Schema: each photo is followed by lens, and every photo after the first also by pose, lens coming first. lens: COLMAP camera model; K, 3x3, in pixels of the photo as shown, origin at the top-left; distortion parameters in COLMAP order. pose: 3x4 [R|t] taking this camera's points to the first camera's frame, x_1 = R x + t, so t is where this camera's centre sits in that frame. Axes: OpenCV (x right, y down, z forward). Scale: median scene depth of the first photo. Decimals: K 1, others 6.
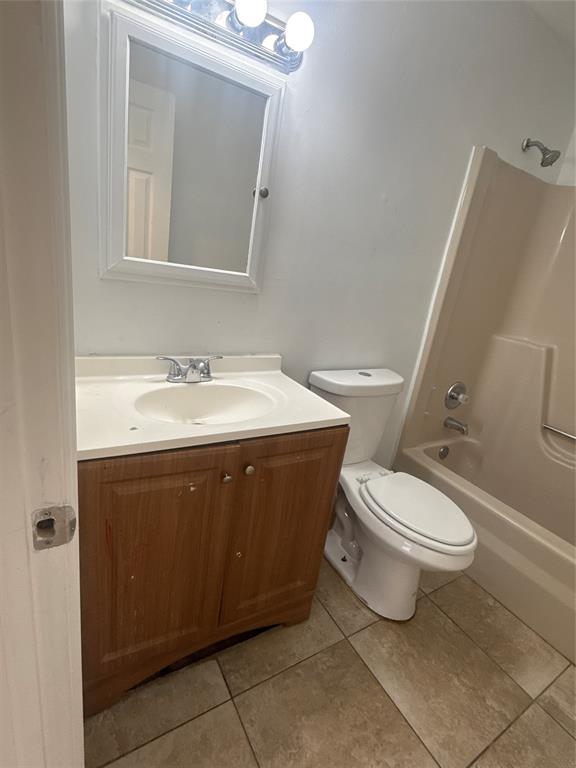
lens RADIAL K [[375.8, 0, 288.4], [0, 375.8, 385.6], [0, 0, 1]] dist [0.000810, 0.000368]
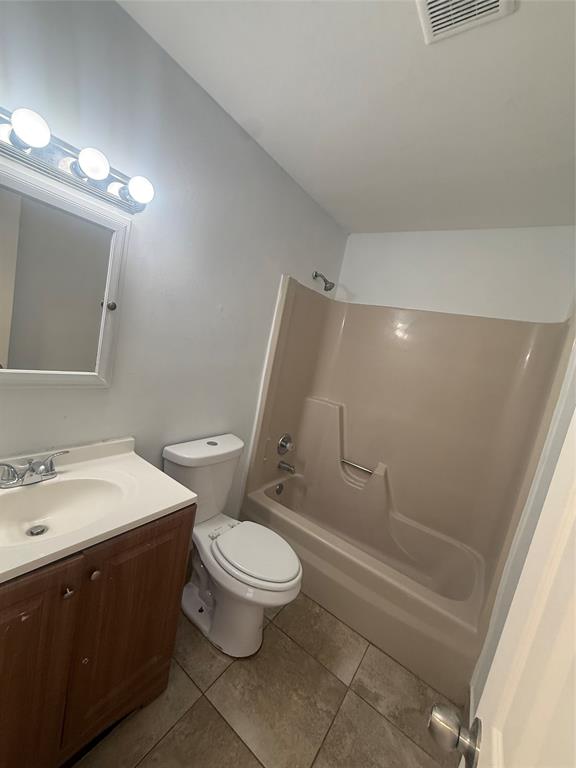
lens RADIAL K [[307.2, 0, 289.2], [0, 307.2, 381.2], [0, 0, 1]] dist [-0.000633, 0.000753]
pose [[0.914211, -0.022814, 0.404597, 0.043546], [0.069552, 0.992432, -0.101197, -0.146106], [-0.399226, 0.120656, 0.908879, -0.037975]]
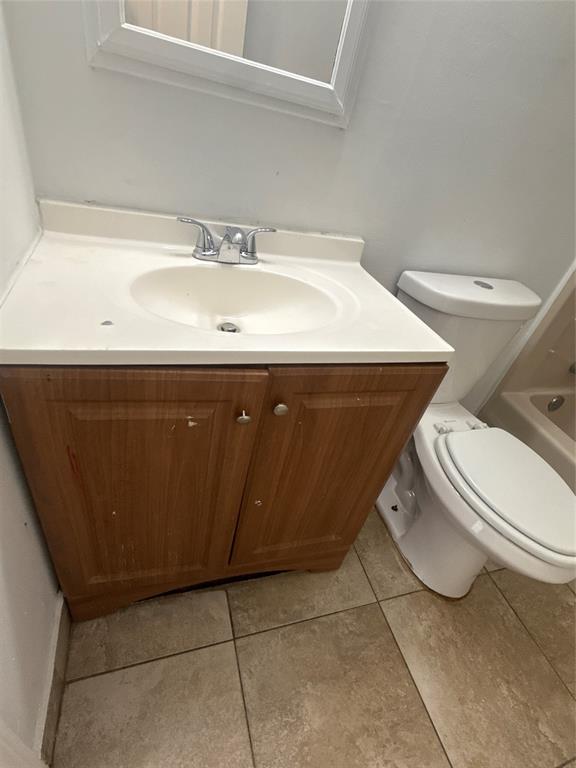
lens RADIAL K [[375.8, 0, 288.3], [0, 375.8, 385.7], [0, 0, 1]] dist [0.000810, 0.000368]
pose [[0.968961, 0.182579, -0.166673, 0.010762], [-0.130377, 0.950228, 0.282964, -0.004260], [0.210040, -0.252451, 0.944538, 0.305835]]
